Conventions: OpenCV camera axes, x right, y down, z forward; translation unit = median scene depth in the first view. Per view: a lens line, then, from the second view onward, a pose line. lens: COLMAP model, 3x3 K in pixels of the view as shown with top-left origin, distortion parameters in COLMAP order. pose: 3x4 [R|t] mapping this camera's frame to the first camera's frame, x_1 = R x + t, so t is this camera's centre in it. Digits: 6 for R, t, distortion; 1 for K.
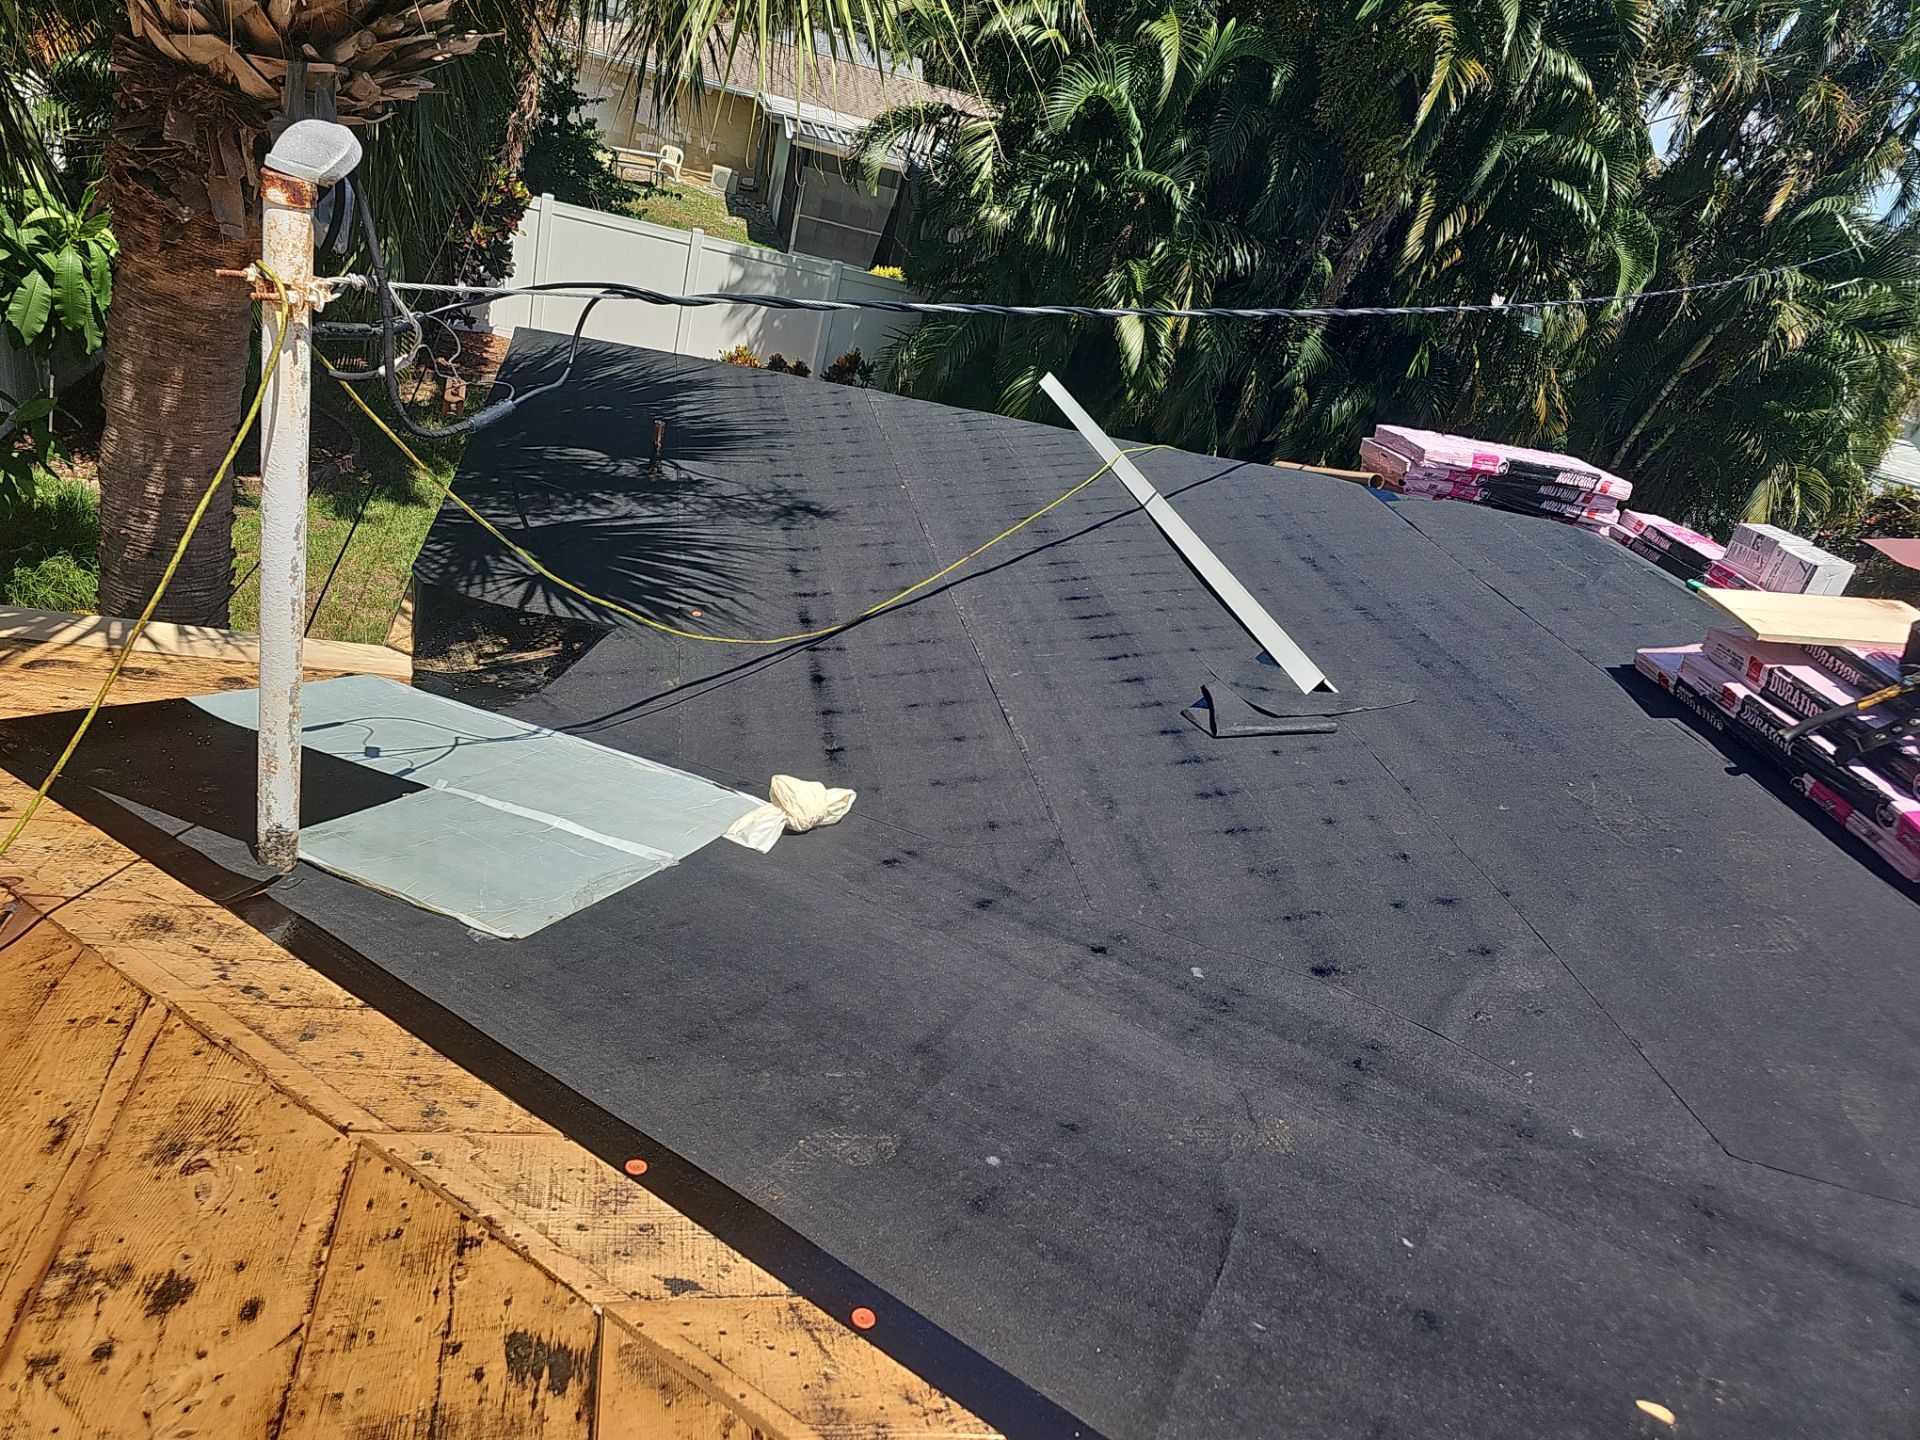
lens RADIAL K [[1276.2, 0, 960.0], [0, 1276.2, 720.0], [0, 0, 1]] dist [0.011047, -0.004807]
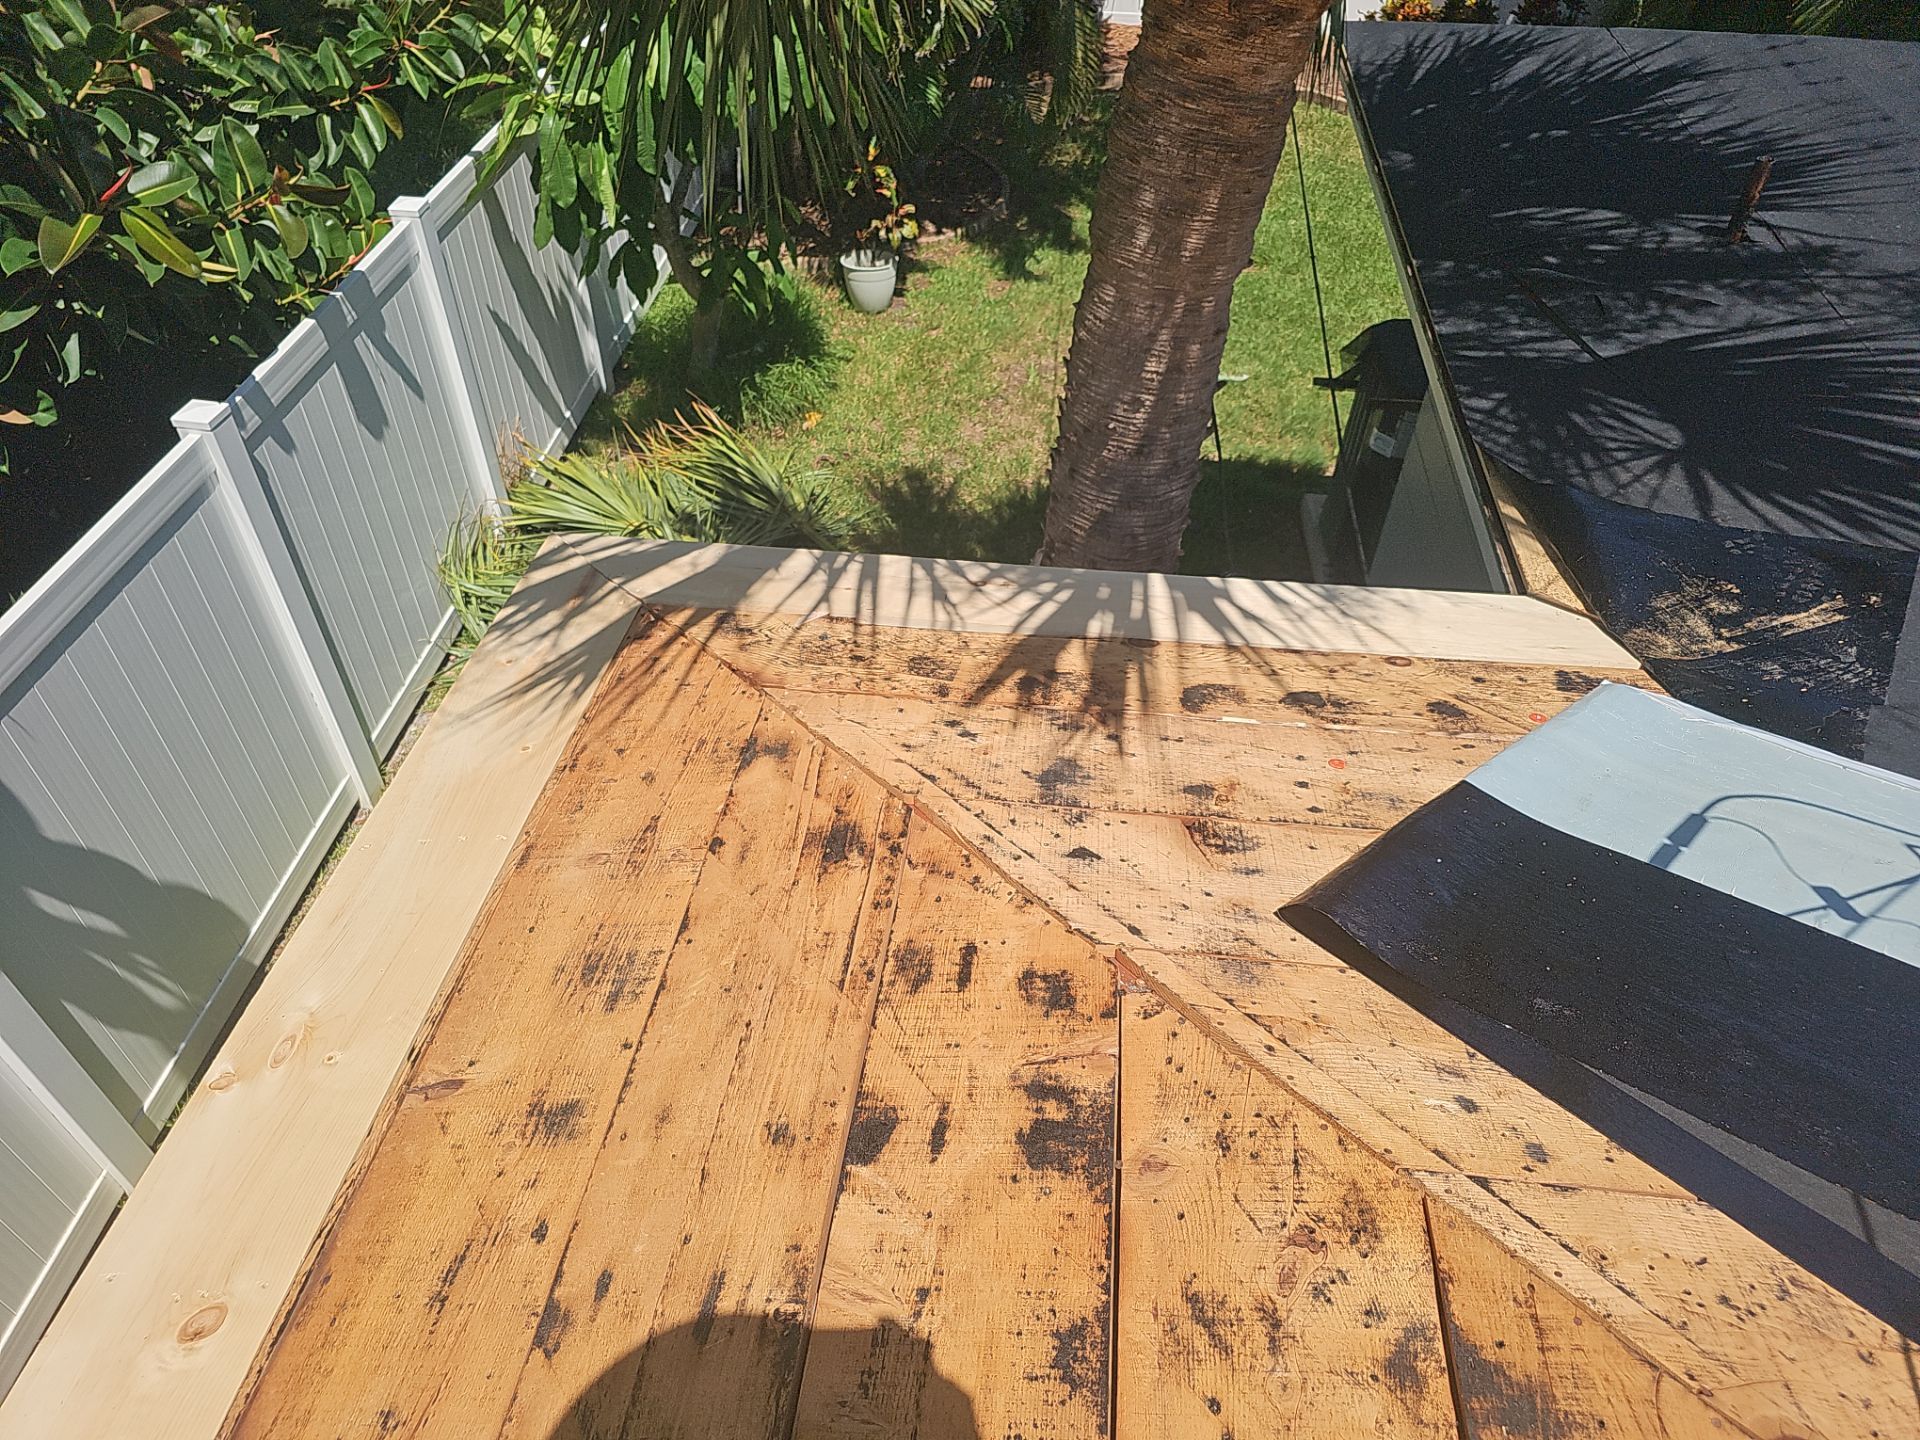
lens RADIAL K [[1276.2, 0, 960.0], [0, 1276.2, 720.0], [0, 0, 1]] dist [0.011047, -0.004807]
pose [[0.929383, 0.040684, -0.366869, -0.461608], [0.046761, 0.972922, 0.226353, -0.155518], [0.366144, -0.227524, 0.902315, 0.256005]]
